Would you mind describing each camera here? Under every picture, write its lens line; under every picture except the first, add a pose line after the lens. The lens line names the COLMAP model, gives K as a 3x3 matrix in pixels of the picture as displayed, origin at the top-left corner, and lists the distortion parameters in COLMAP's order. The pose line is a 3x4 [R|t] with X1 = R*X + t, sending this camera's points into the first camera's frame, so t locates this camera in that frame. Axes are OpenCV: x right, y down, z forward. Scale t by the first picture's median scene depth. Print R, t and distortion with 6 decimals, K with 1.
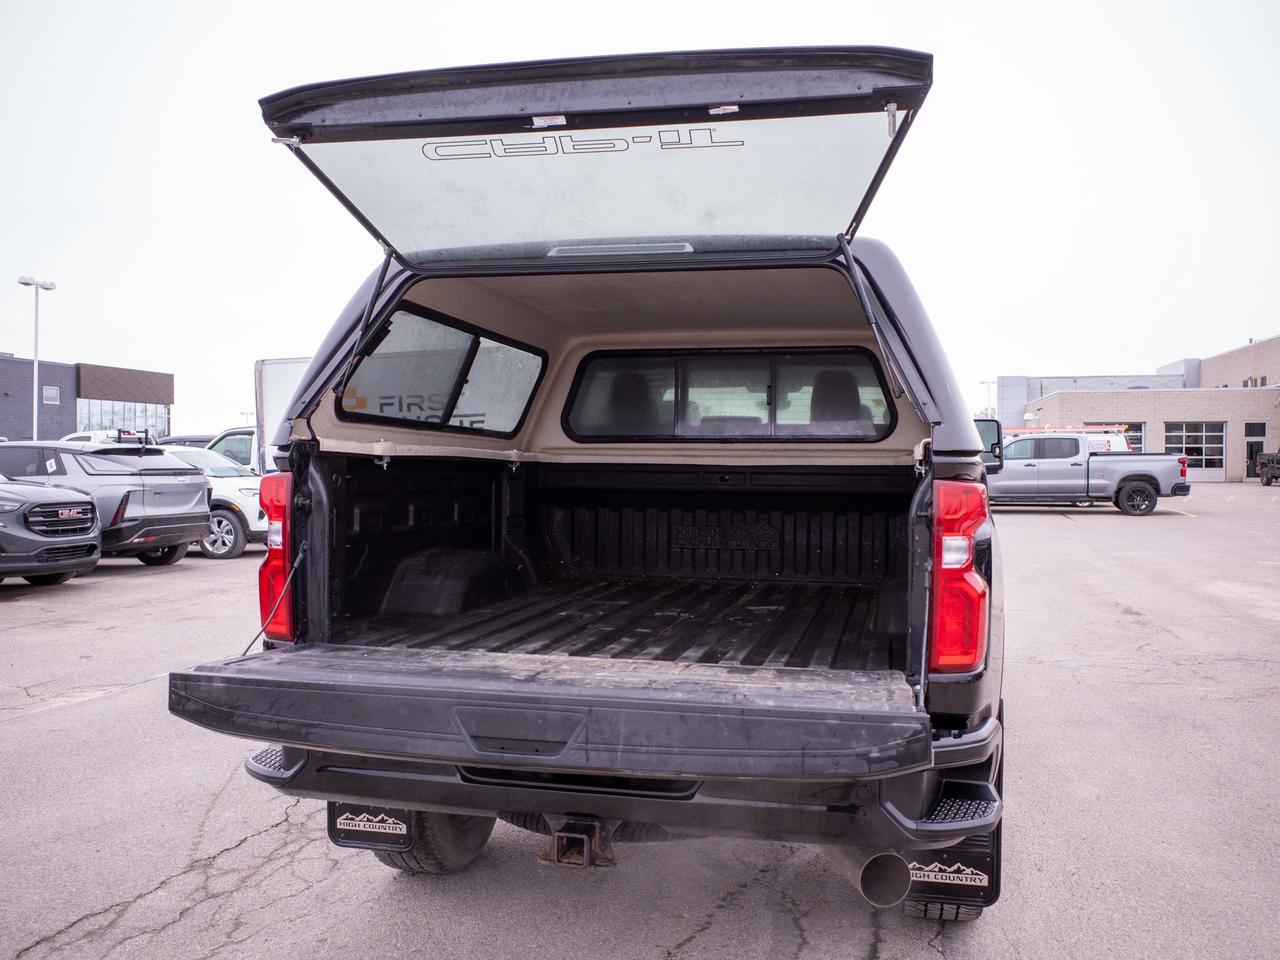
lens RADIAL K [[1132.5, 0, 640.0], [0, 1132.5, 480.0], [0, 0, 1]] dist [-0.064227, 0.067509]
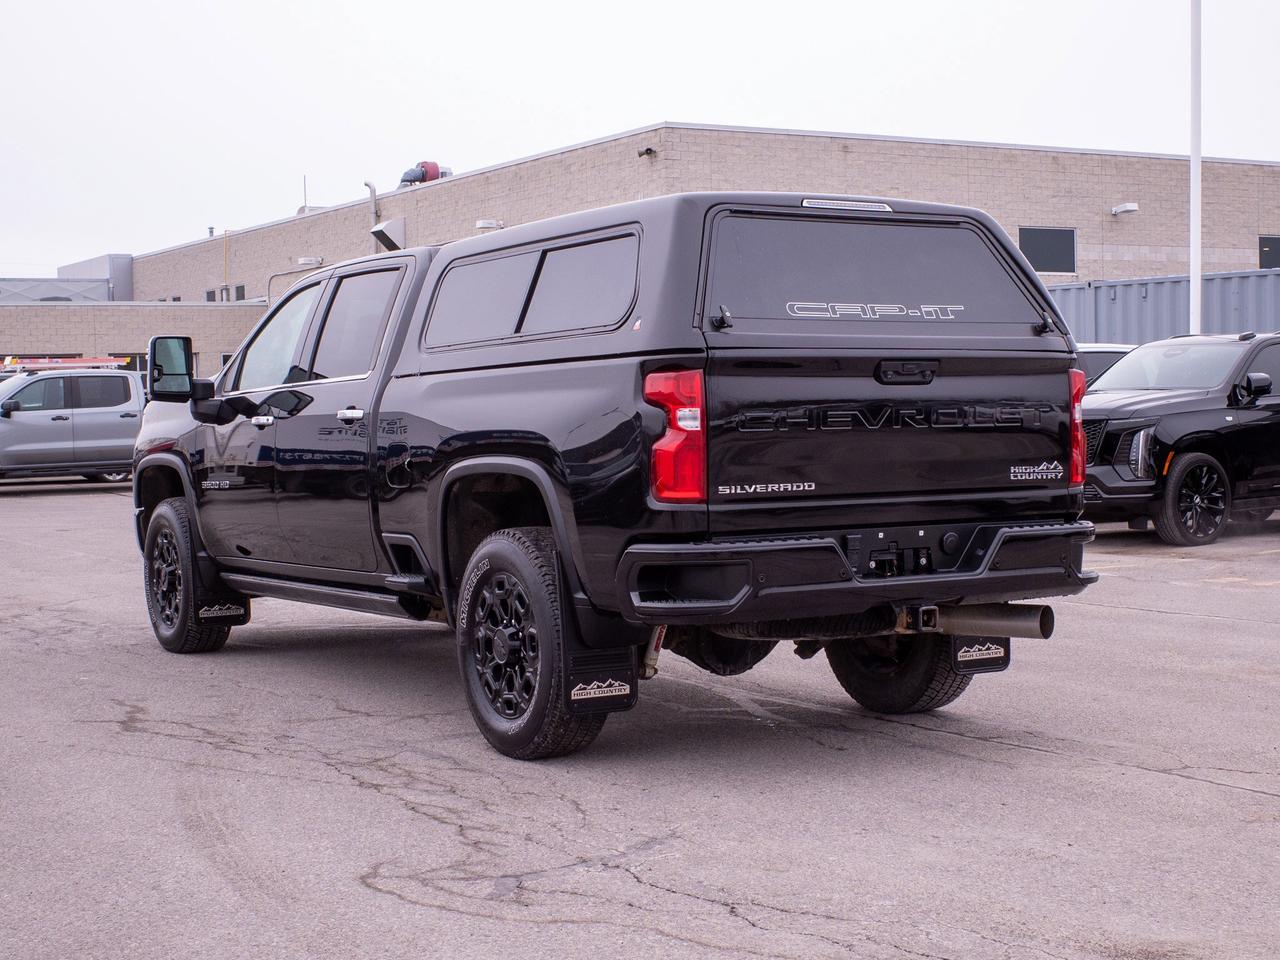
lens RADIAL K [[1982.6, 0, 702.9], [0, 1982.6, 479.2], [0, 0, 1]] dist [-0.072836, -0.016015]
pose [[0.703591, -0.042729, 0.709319, -1.550421], [0.035176, 0.999061, 0.025290, 0.049247], [-0.709734, 0.007157, 0.704433, -0.463773]]
